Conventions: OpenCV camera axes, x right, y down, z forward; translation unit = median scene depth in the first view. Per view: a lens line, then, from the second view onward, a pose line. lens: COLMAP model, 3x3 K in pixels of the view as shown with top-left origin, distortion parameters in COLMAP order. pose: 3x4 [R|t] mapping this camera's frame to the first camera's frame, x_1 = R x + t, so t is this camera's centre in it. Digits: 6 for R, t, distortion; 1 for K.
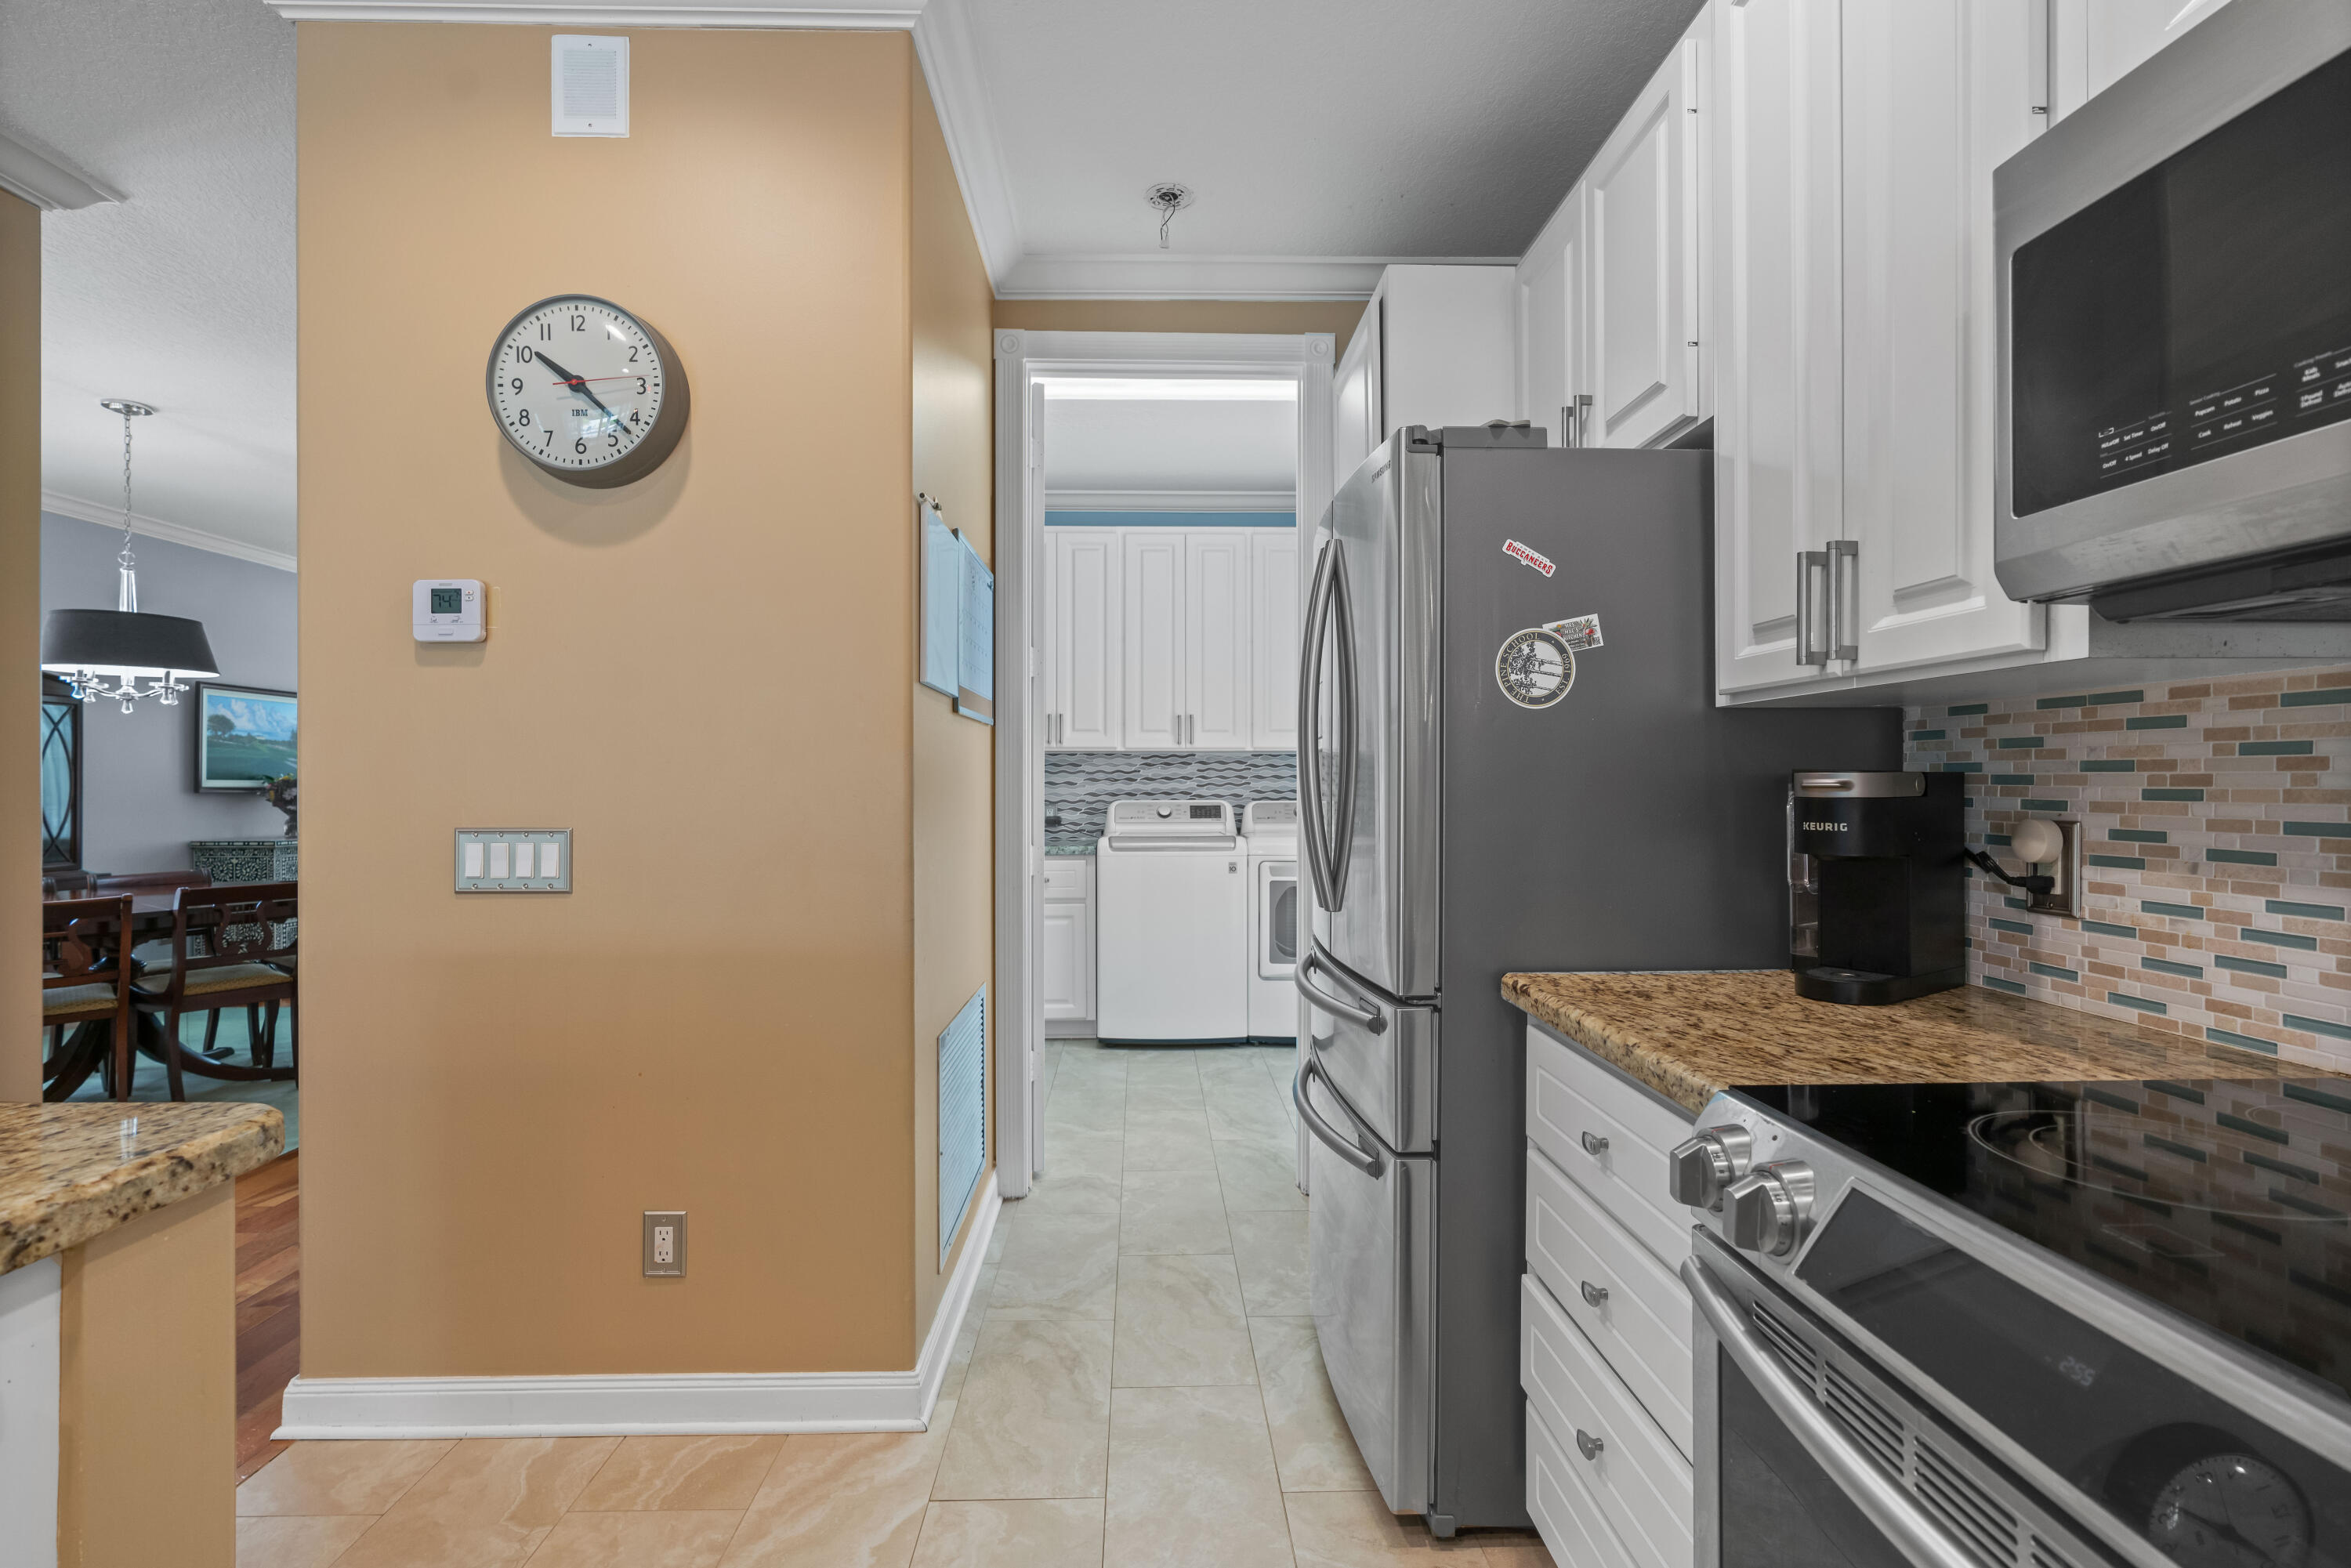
lens RADIAL K [[1057.1, 0, 1165.1], [0, 1057.1, 781.5], [0, 0, 1]] dist [-0.015198, 0.007136]
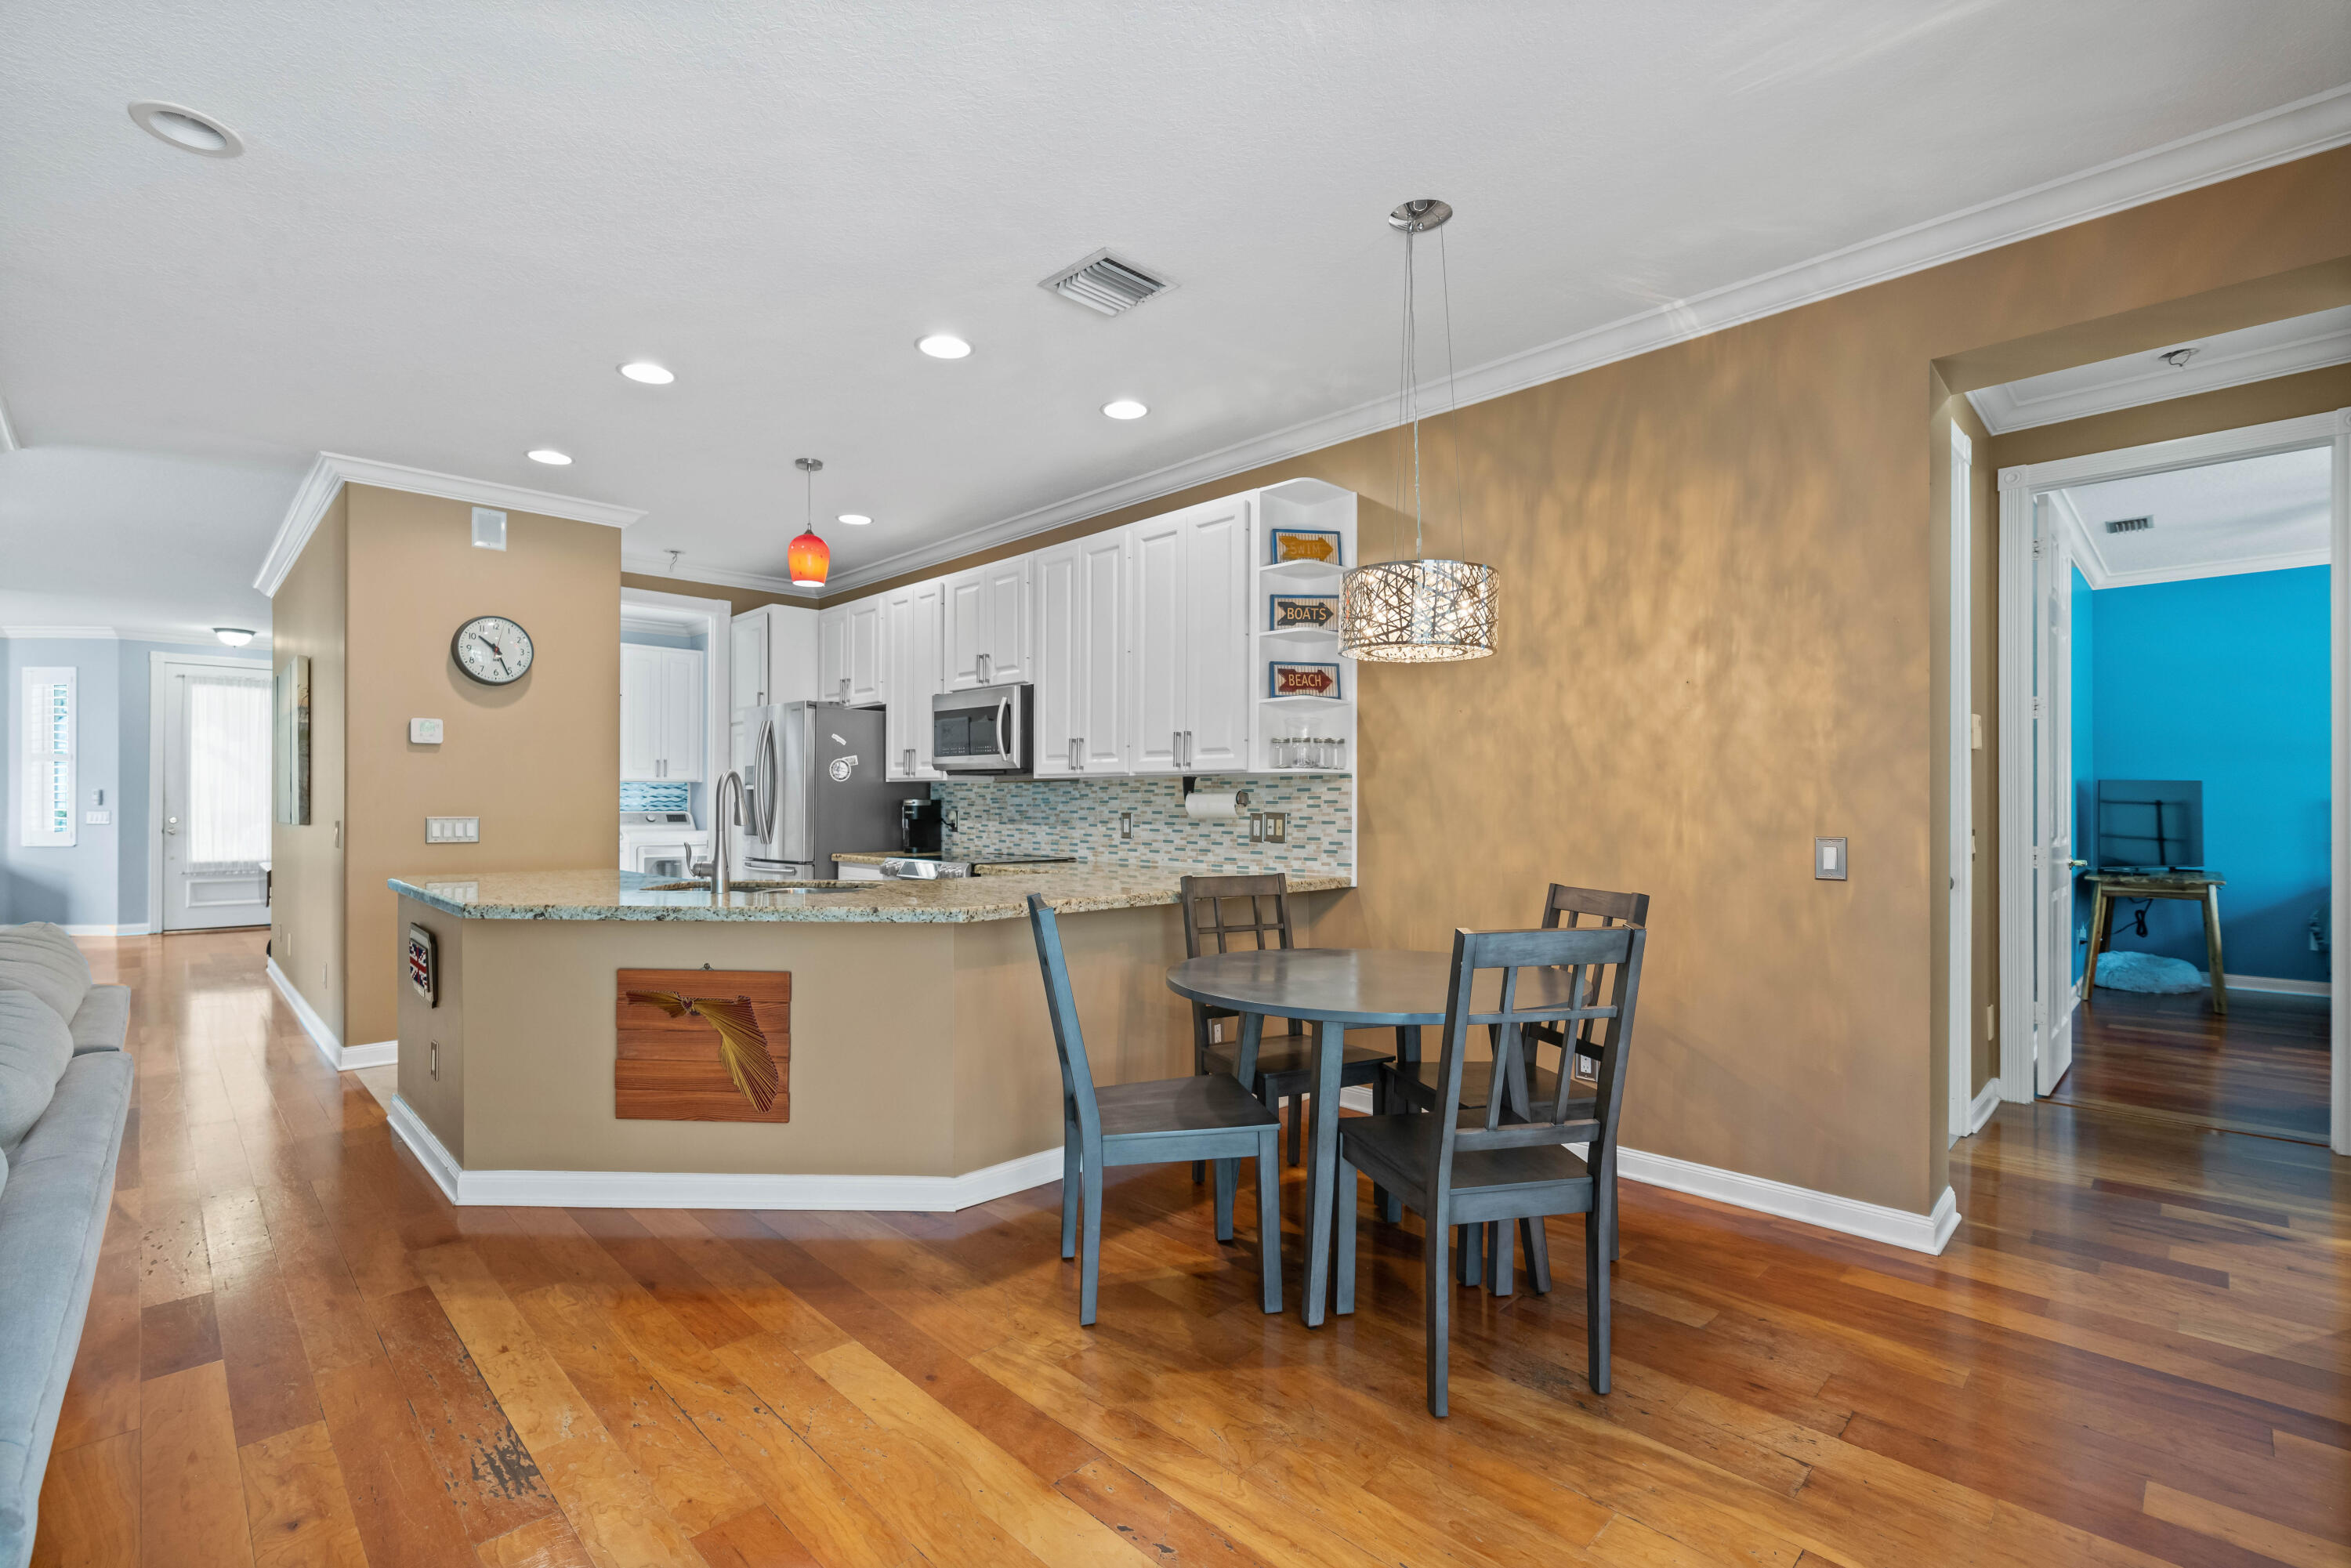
lens RADIAL K [[1057.1, 0, 1175.8], [0, 1057.1, 799.3], [0, 0, 1]] dist [-0.015198, 0.007136]
pose [[0.728470, 0.007341, 0.685039, -1.091878], [-0.007764, 0.999967, -0.002460, -0.005652], [-0.685034, -0.003527, 0.728503, -2.054878]]
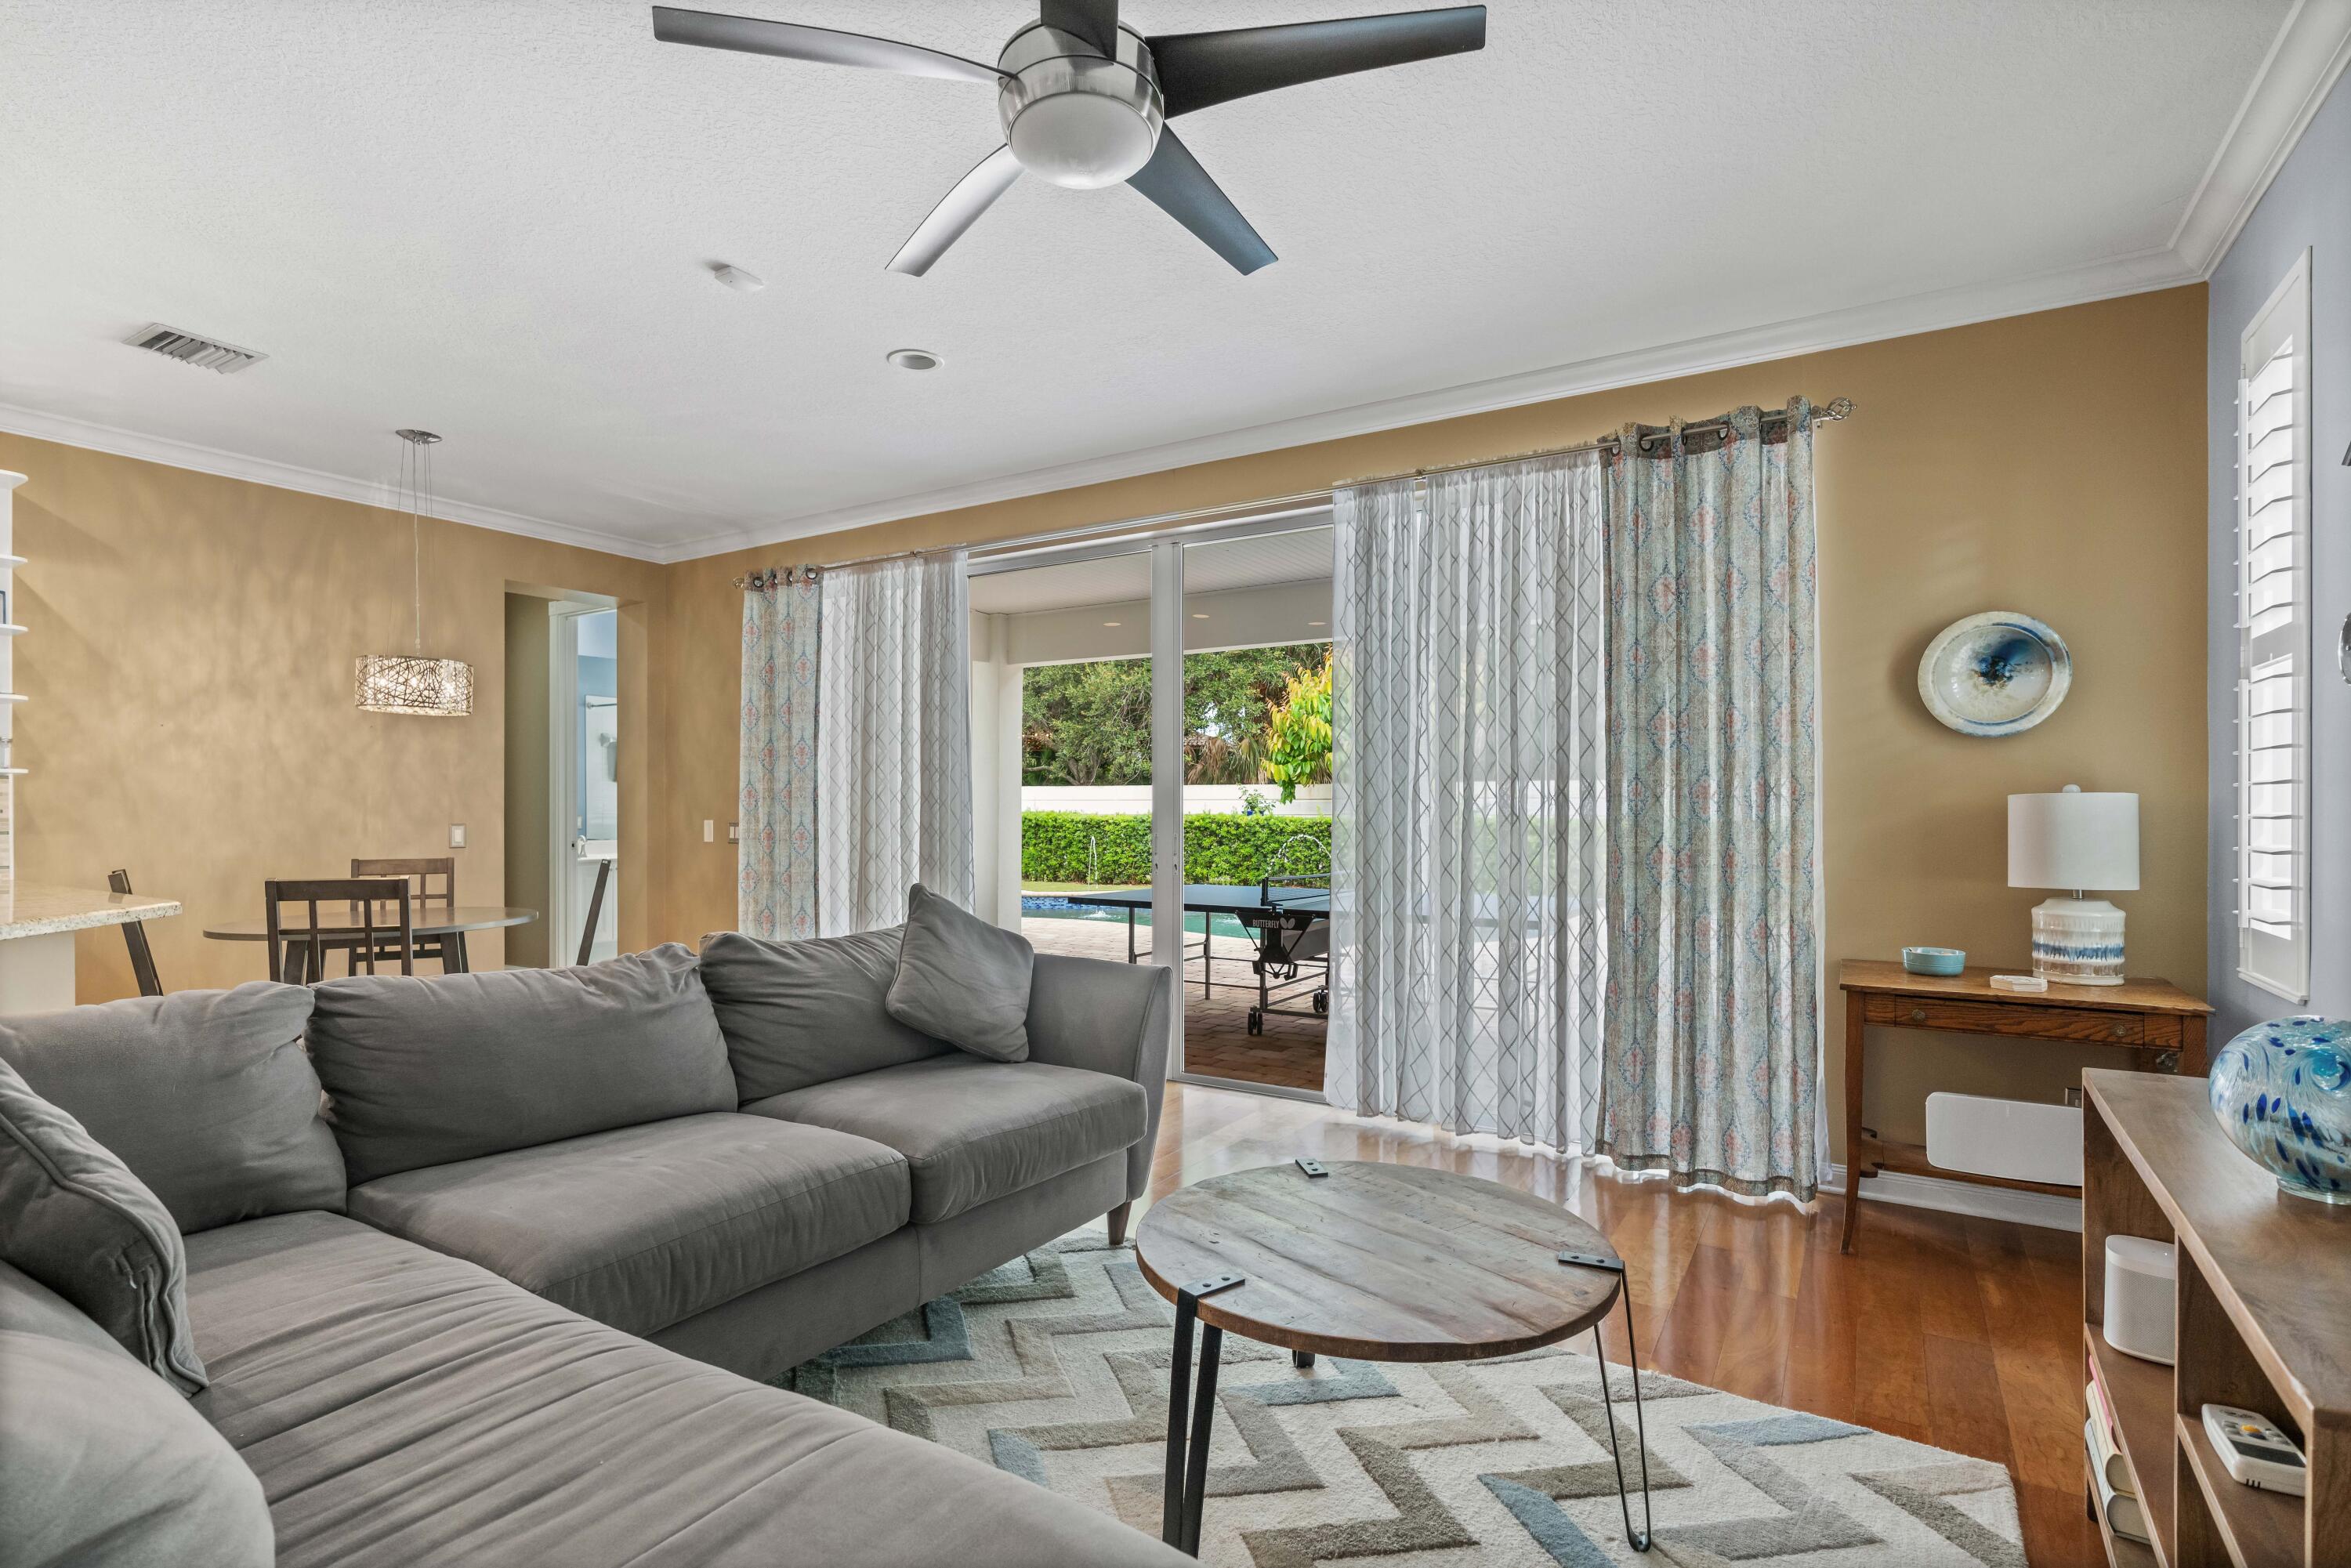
lens RADIAL K [[1110.3, 0, 1165.3], [0, 1110.3, 813.6], [0, 0, 1]] dist [-0.013576, 0.006789]
pose [[-0.831822, -0.002529, 0.555037, -2.512254], [-0.002798, 0.999996, 0.000363, 0.005963], [-0.555036, -0.001251, -0.831825, -0.193869]]
